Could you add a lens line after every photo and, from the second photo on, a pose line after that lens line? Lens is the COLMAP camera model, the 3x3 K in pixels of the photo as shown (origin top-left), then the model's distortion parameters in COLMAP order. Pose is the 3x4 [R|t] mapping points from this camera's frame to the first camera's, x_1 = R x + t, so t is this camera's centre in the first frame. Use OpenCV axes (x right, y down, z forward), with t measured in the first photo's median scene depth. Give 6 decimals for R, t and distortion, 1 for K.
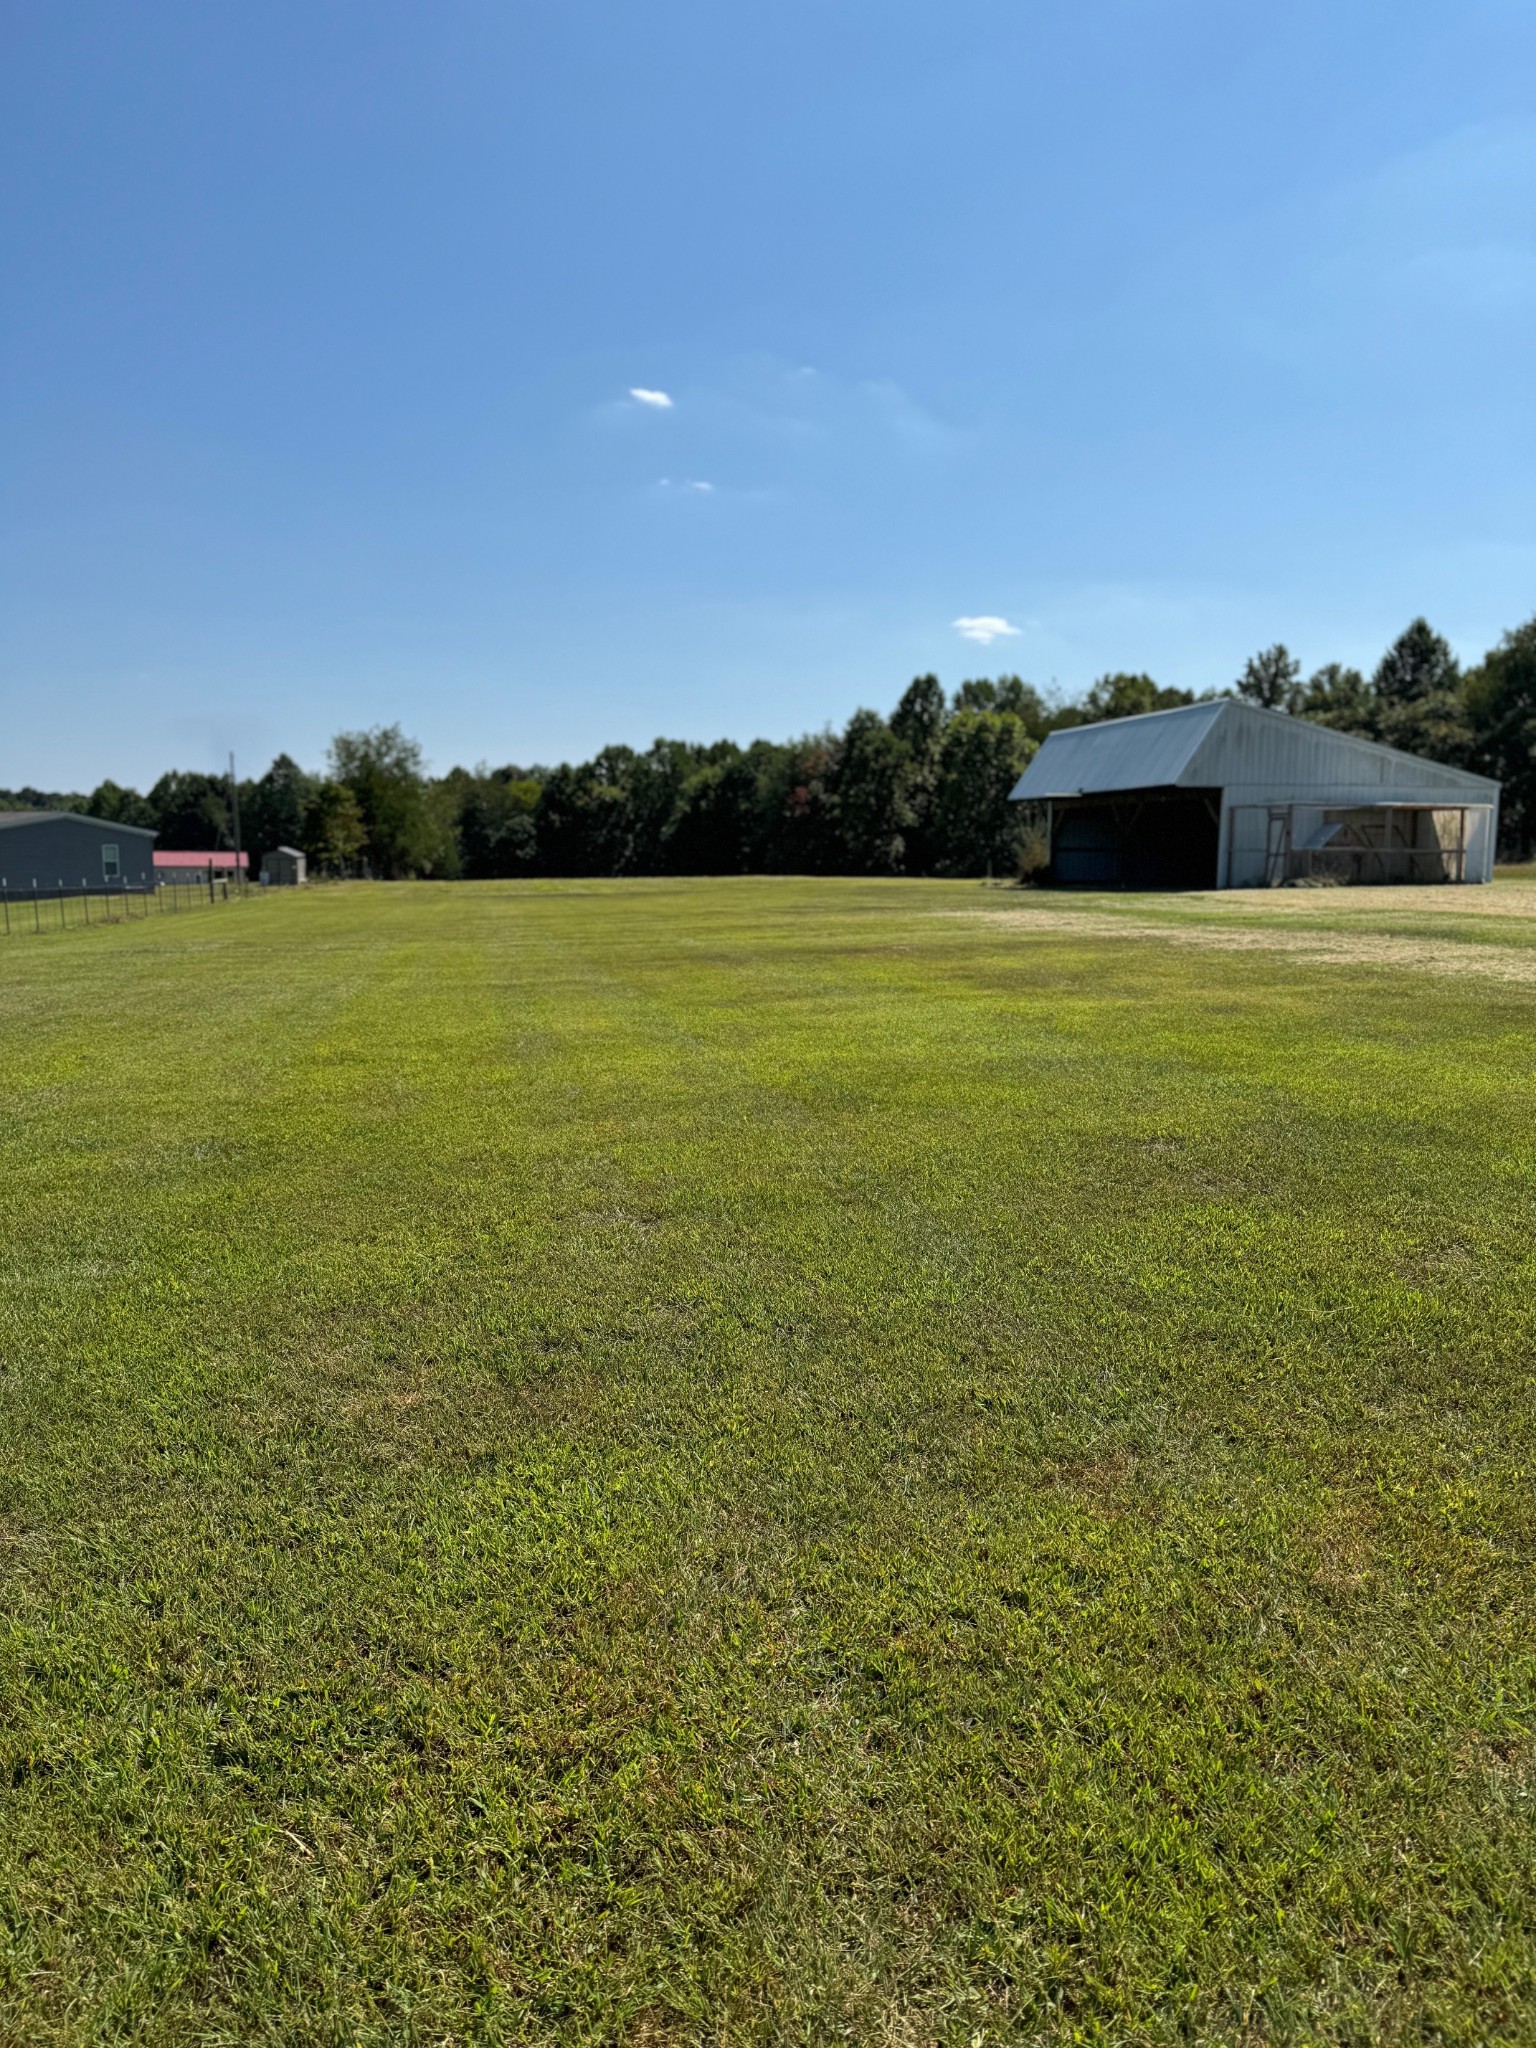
lens RADIAL K [[1421.3, 0, 764.5], [0, 1421.3, 1052.1], [0, 0, 1]] dist [0.154599, -0.256449]
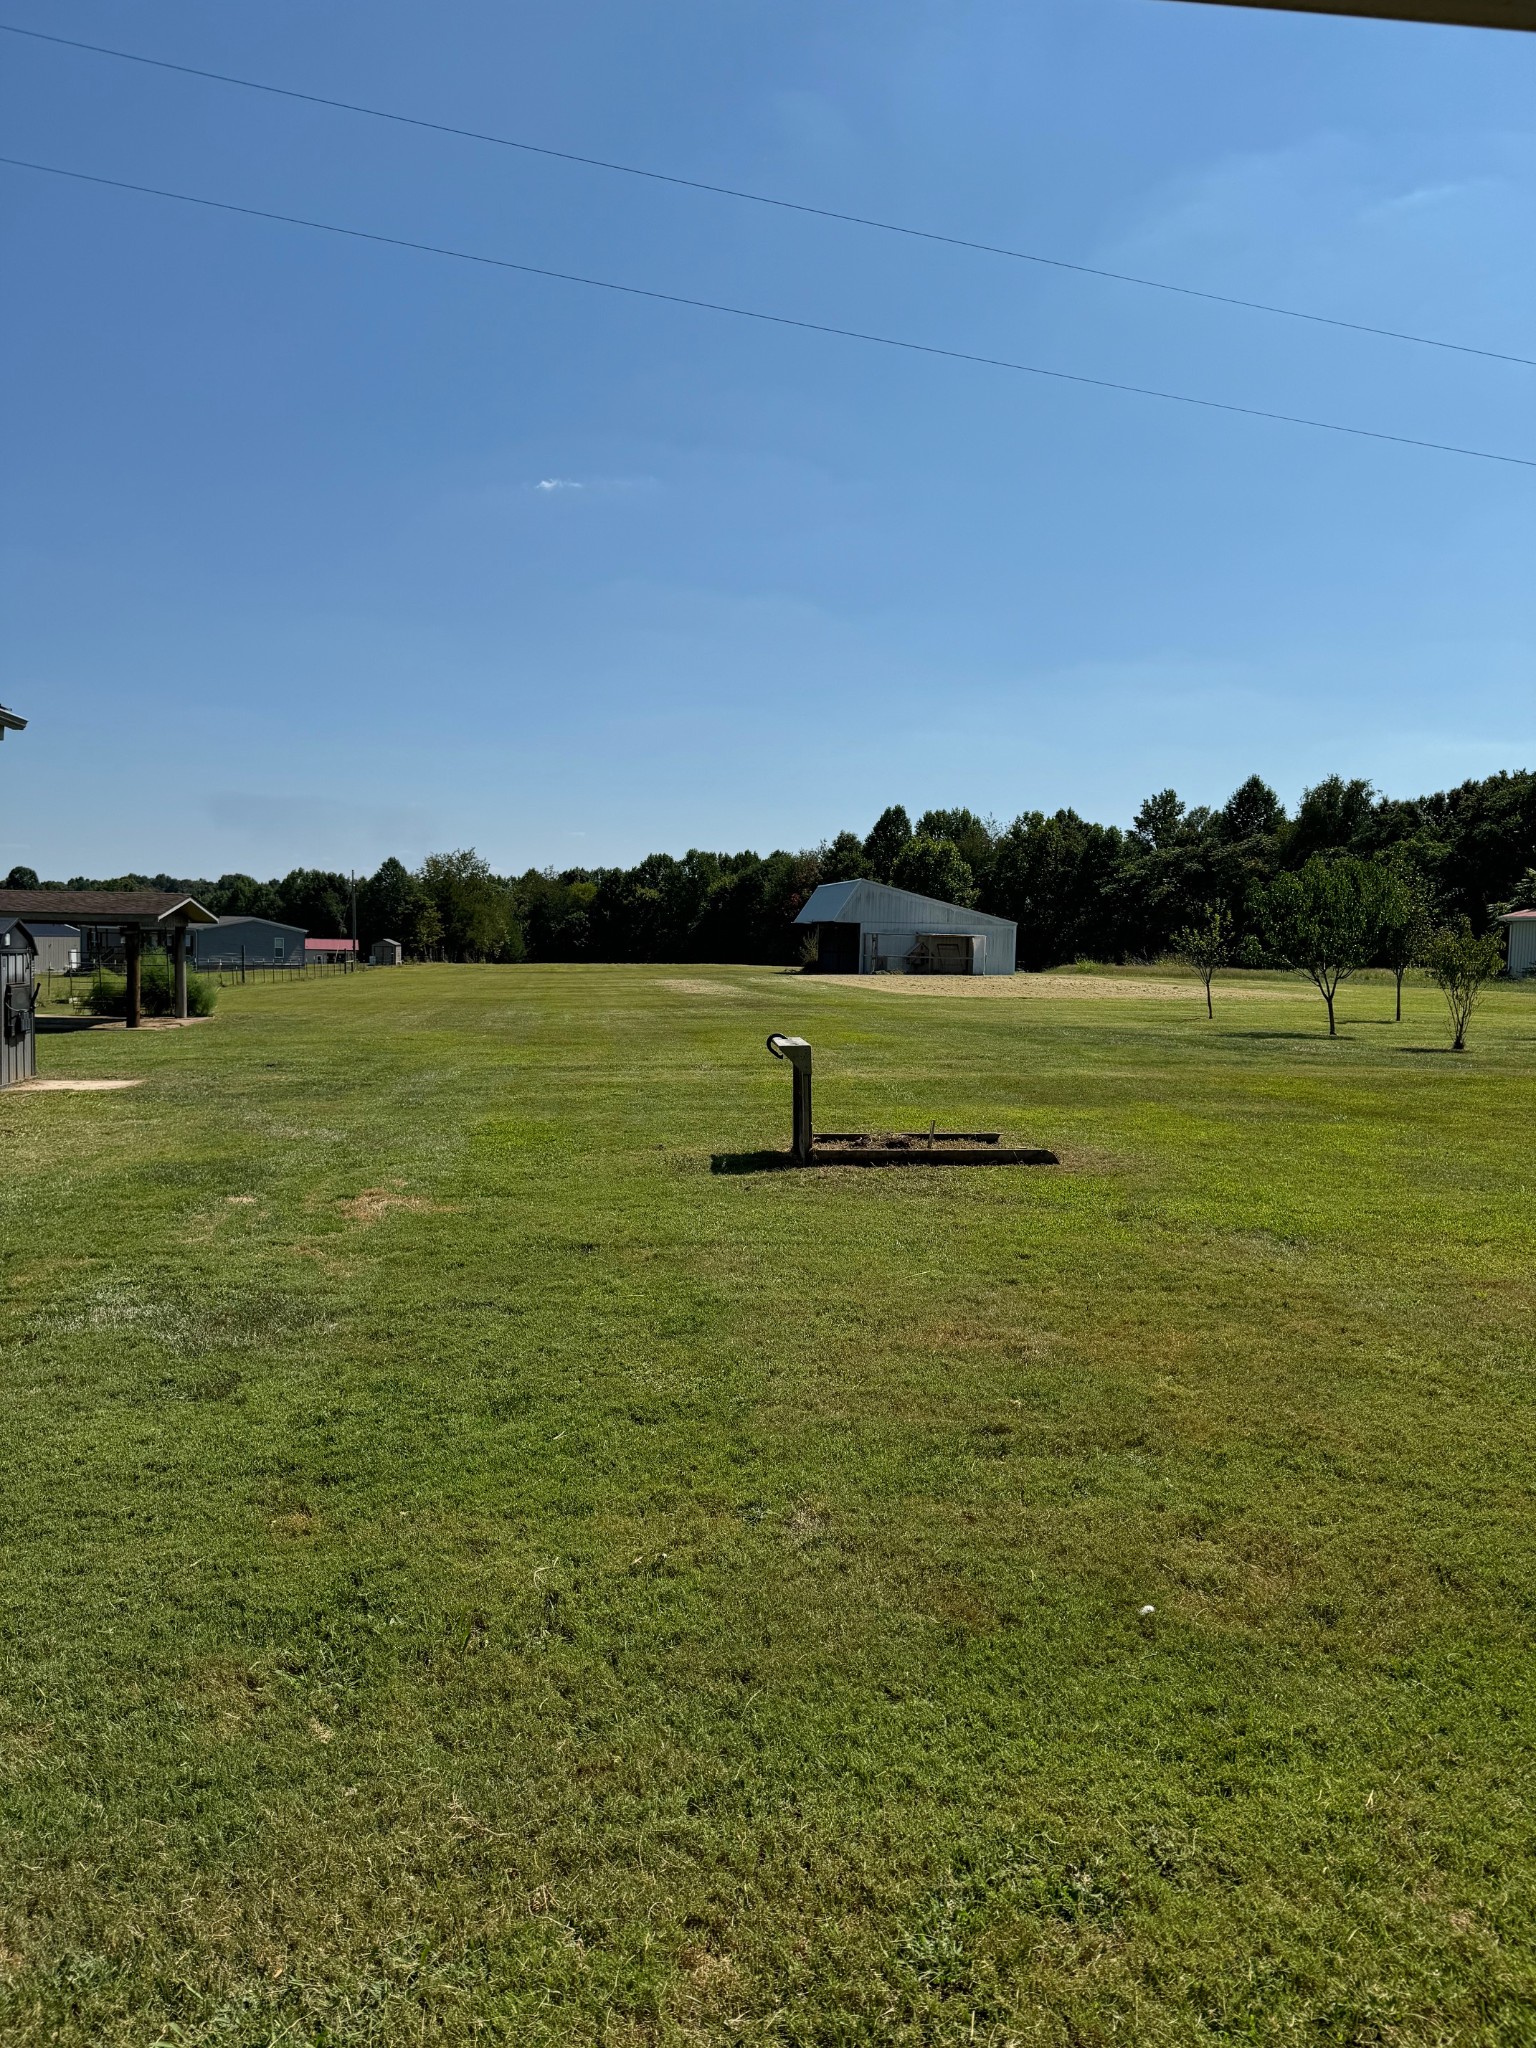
lens RADIAL K [[1440.2, 0, 721.5], [0, 1440.2, 1029.6], [0, 0, 1]] dist [0.128401, 0.000159]
pose [[0.995587, 0.022312, -0.091155, 0.080577], [-0.029261, 0.996708, -0.075616, 0.029011], [0.089168, 0.077950, 0.992962, -0.242060]]
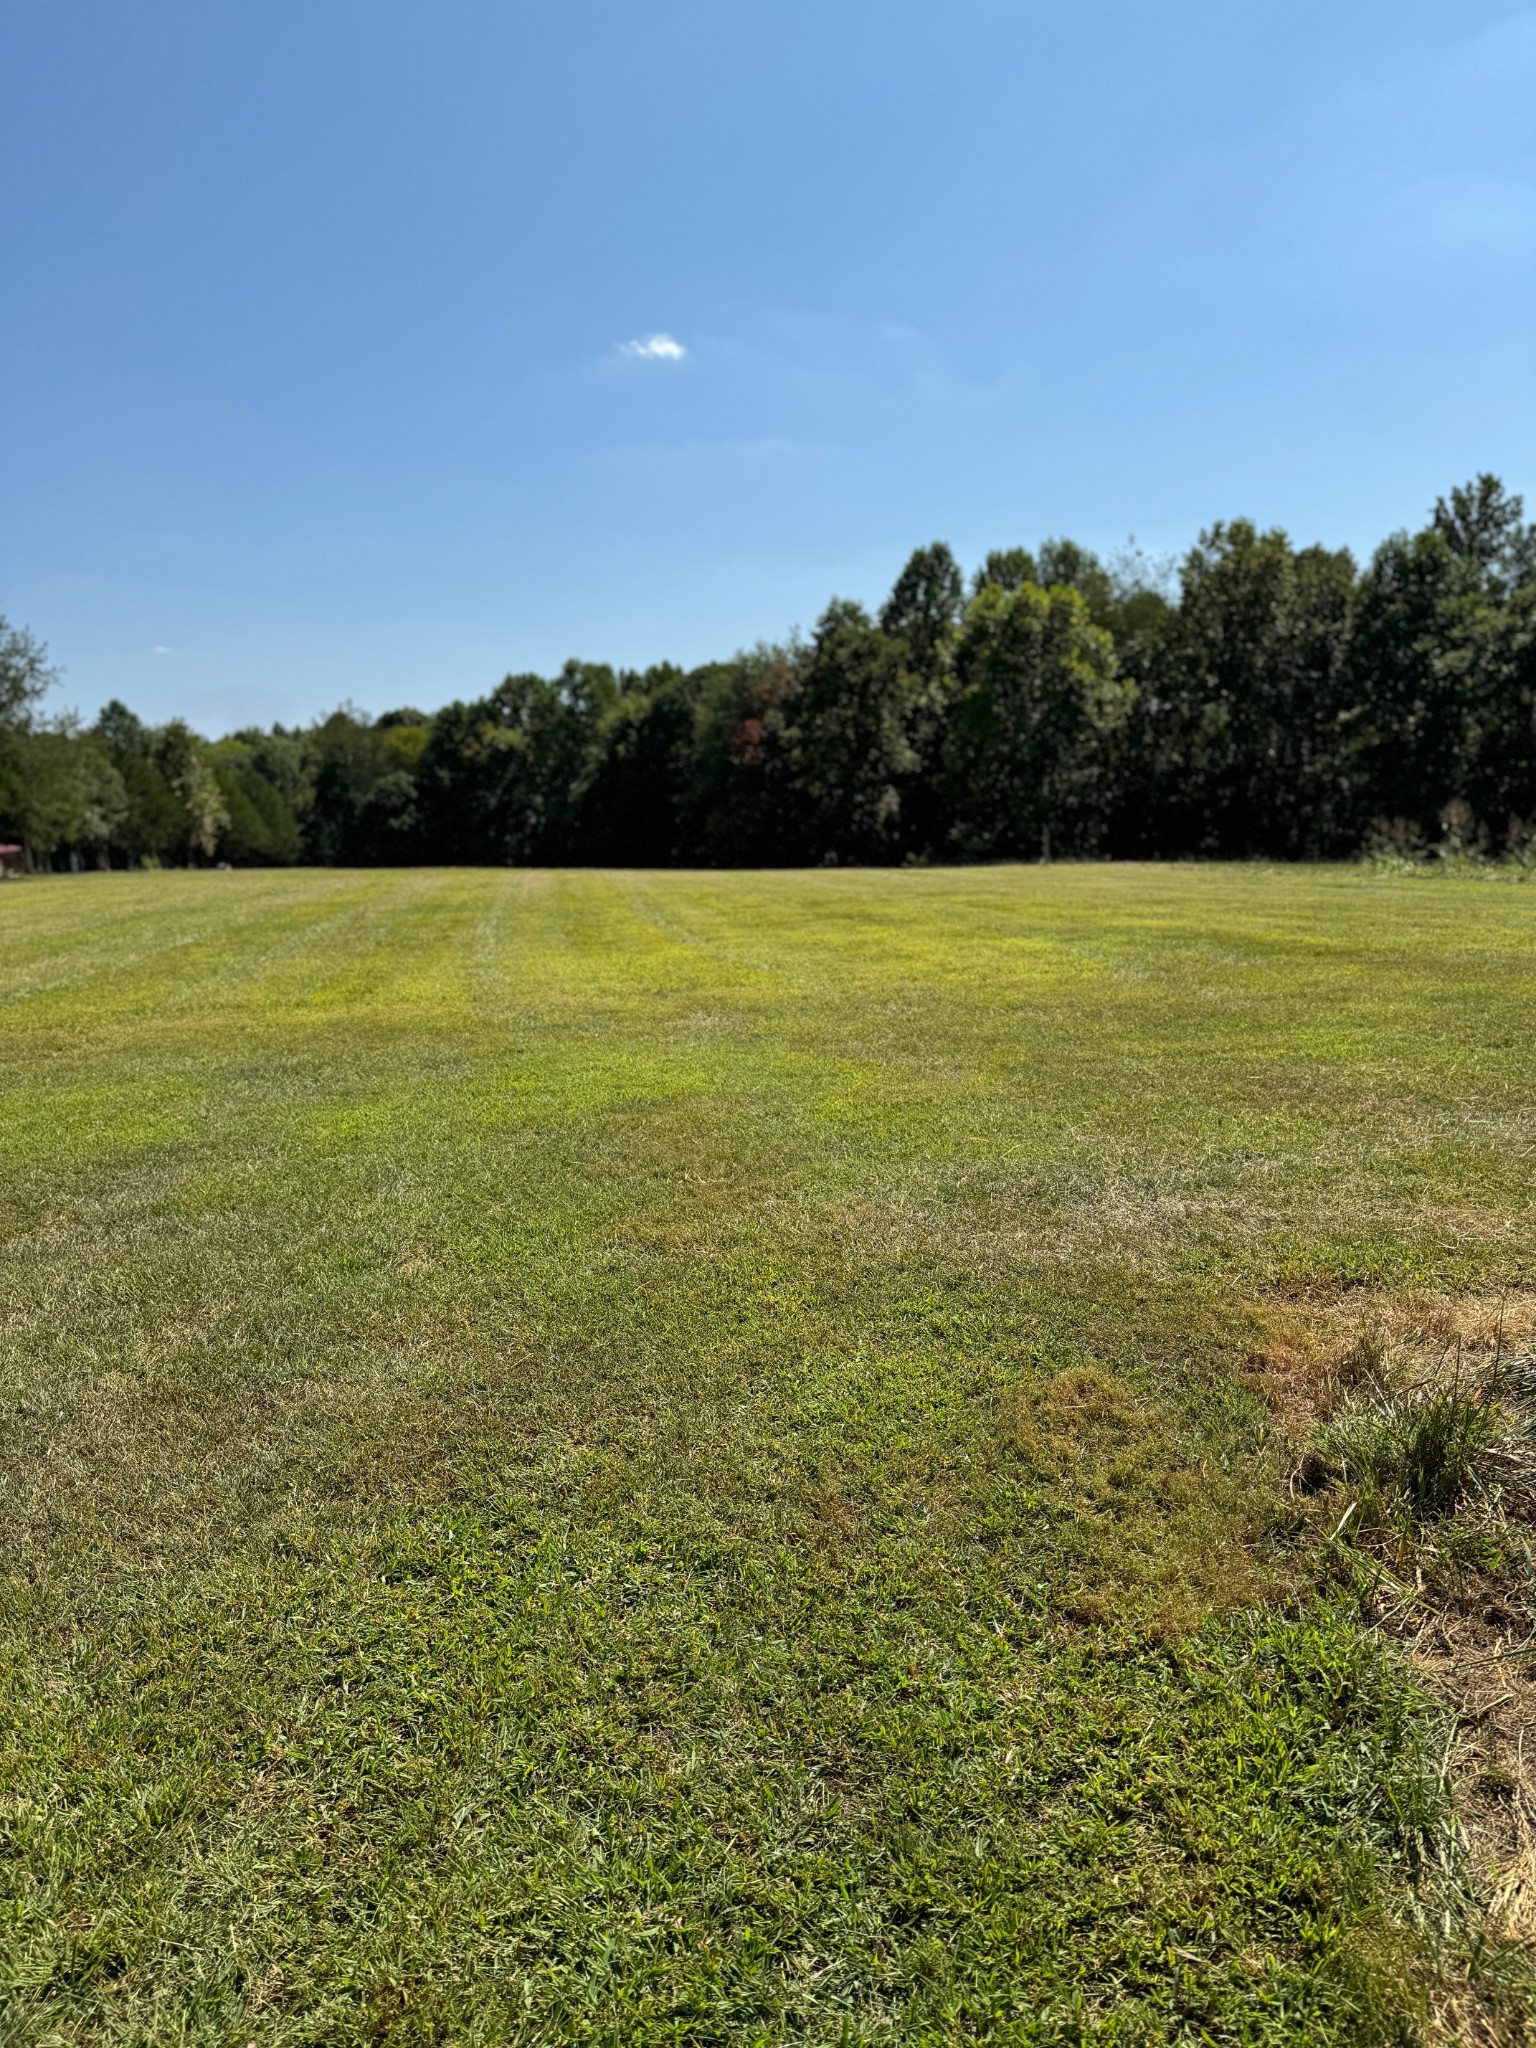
lens RADIAL K [[1421.3, 0, 764.5], [0, 1421.3, 1052.1], [0, 0, 1]] dist [0.154599, -0.256449]
pose [[0.999677, -0.016703, -0.019166, 0.043007], [0.017206, 0.999503, 0.026421, -0.045608], [0.018715, -0.026742, 0.999467, 0.318689]]
